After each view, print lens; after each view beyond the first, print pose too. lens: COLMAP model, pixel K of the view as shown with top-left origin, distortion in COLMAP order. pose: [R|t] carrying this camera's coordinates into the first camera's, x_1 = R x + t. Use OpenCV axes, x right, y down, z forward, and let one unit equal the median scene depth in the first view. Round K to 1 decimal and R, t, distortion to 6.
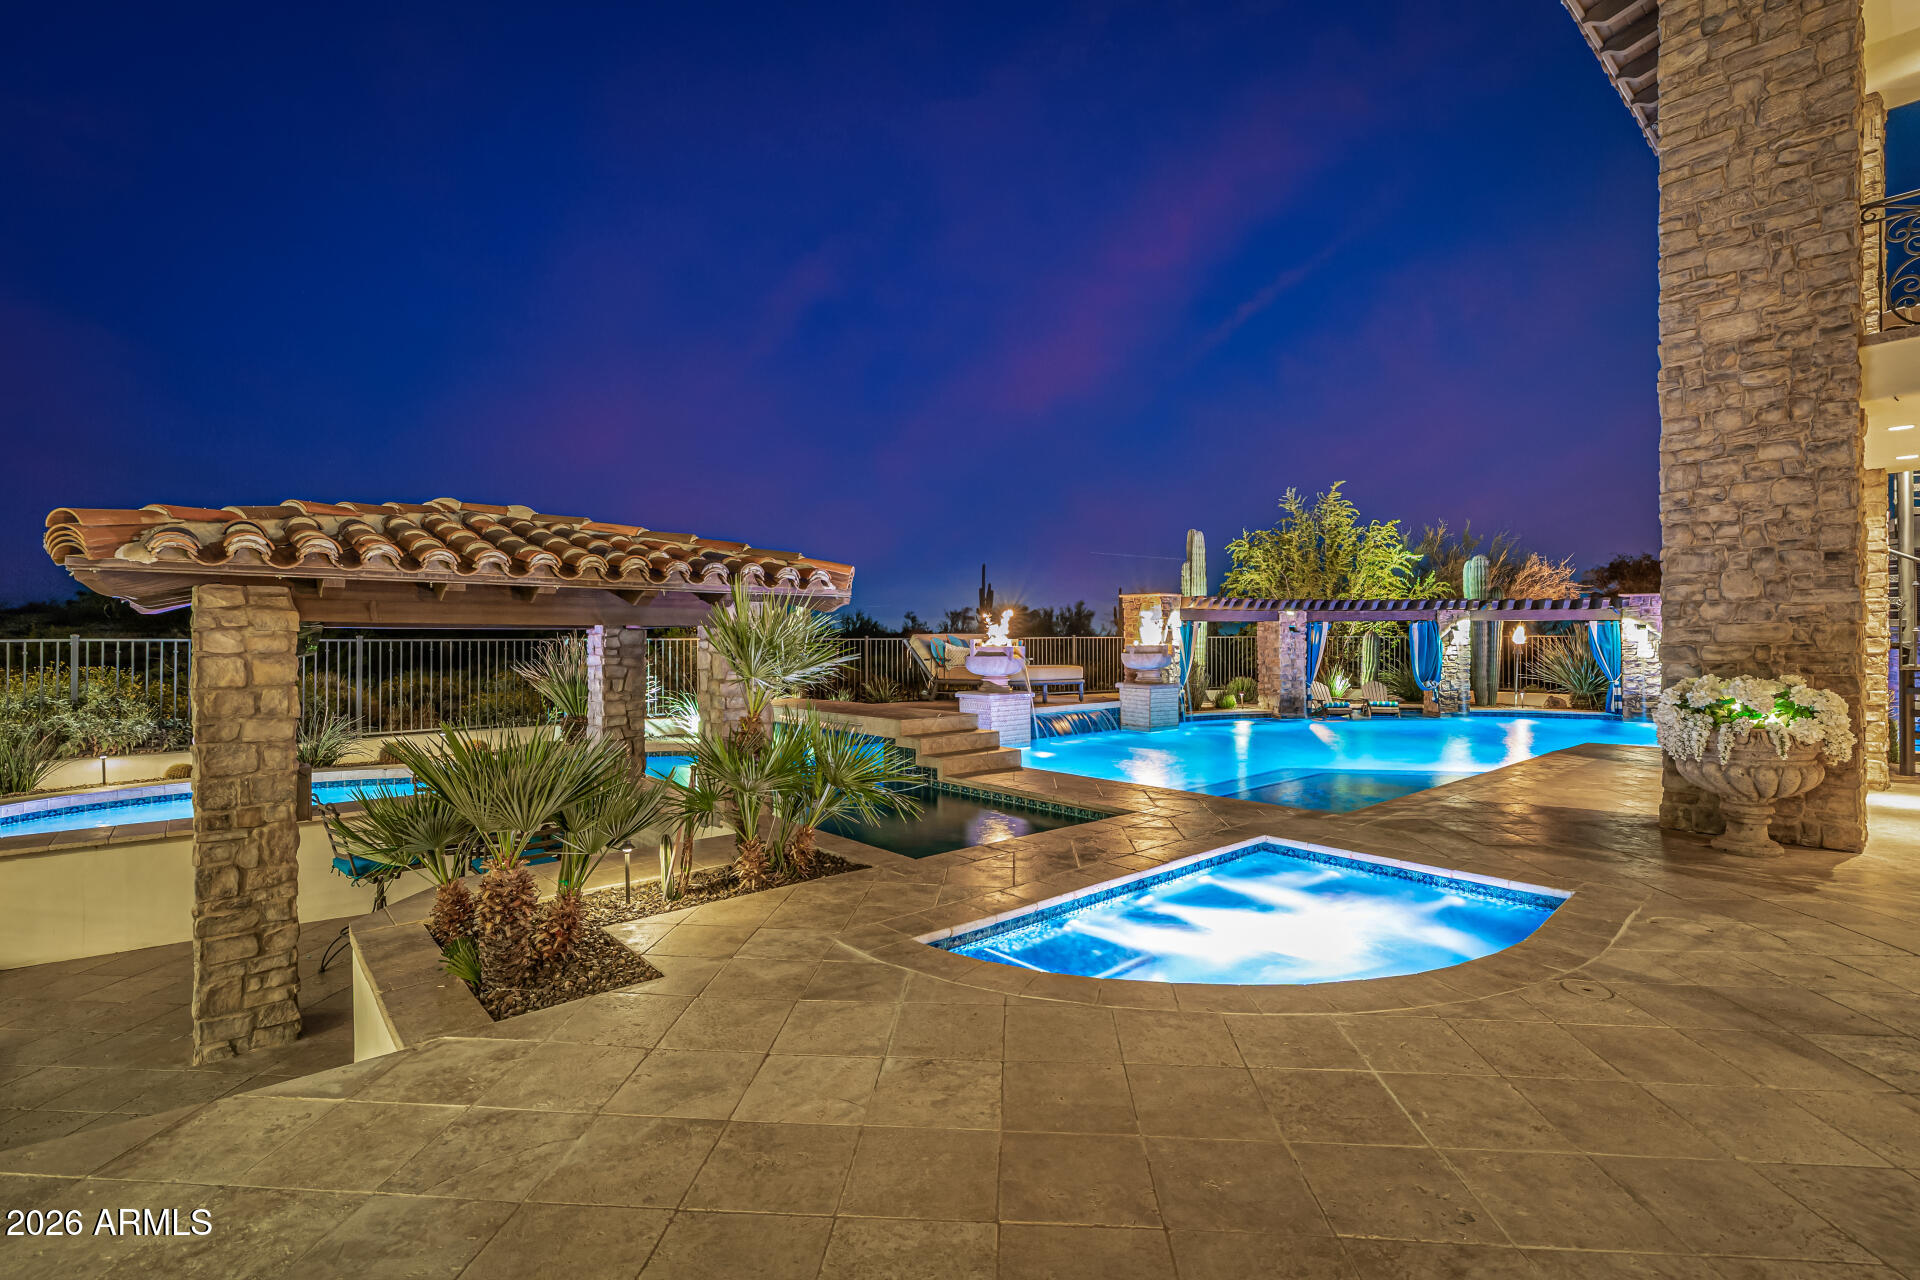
lens RADIAL K [[863.1, 0, 957.6], [0, 863.1, 636.4], [0, 0, 1]] dist [0.000202, -0.000586]
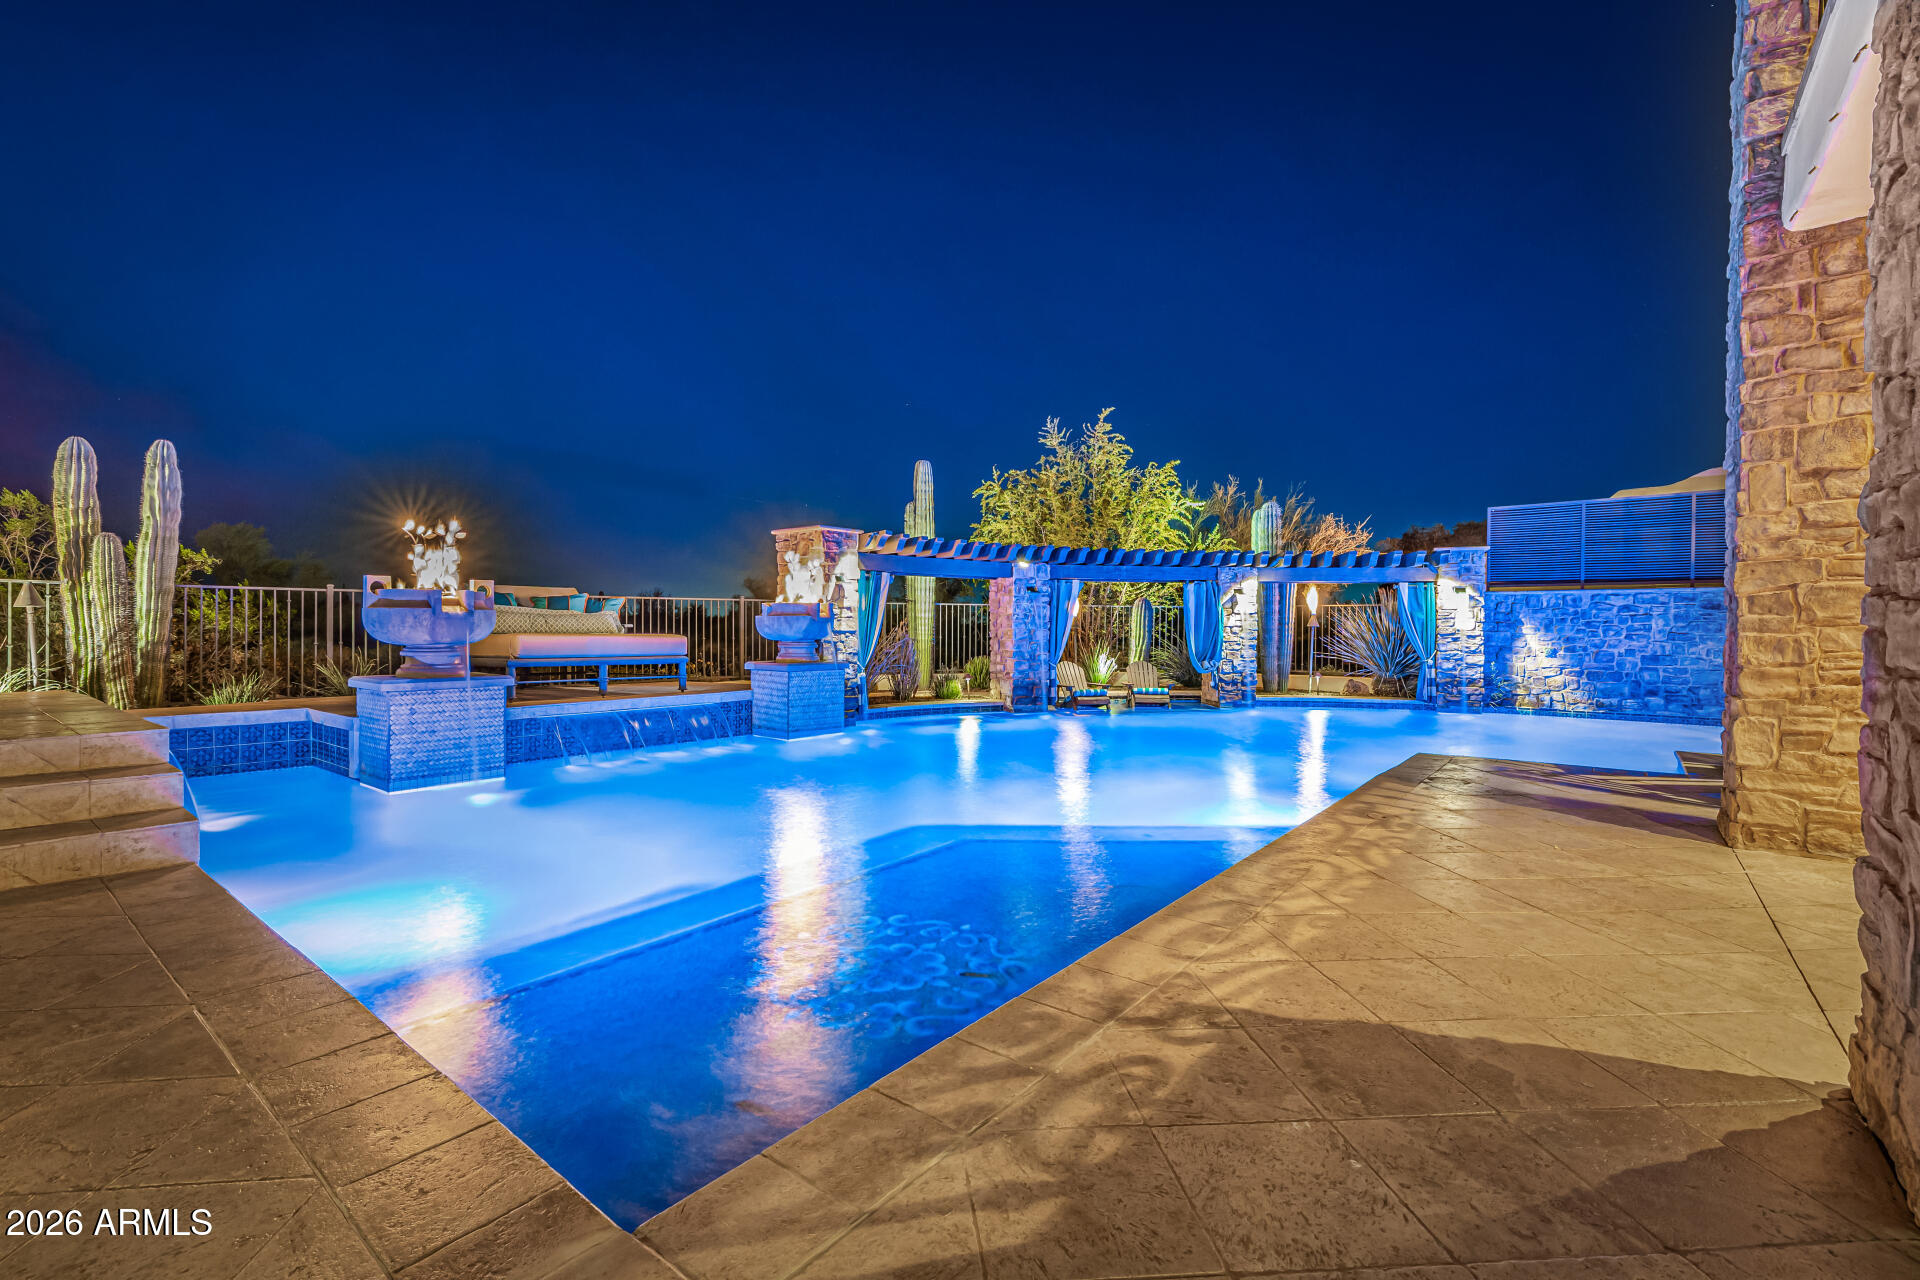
lens RADIAL K [[822.2, 0, 949.0], [0, 822.2, 632.6], [0, 0, 1]] dist [0.000249, 0.000908]
pose [[0.986024, 0.005760, 0.166501, 0.219820], [-0.007524, 0.999922, 0.009967, 0.023650], [-0.166431, -0.011080, 0.985991, 0.353173]]
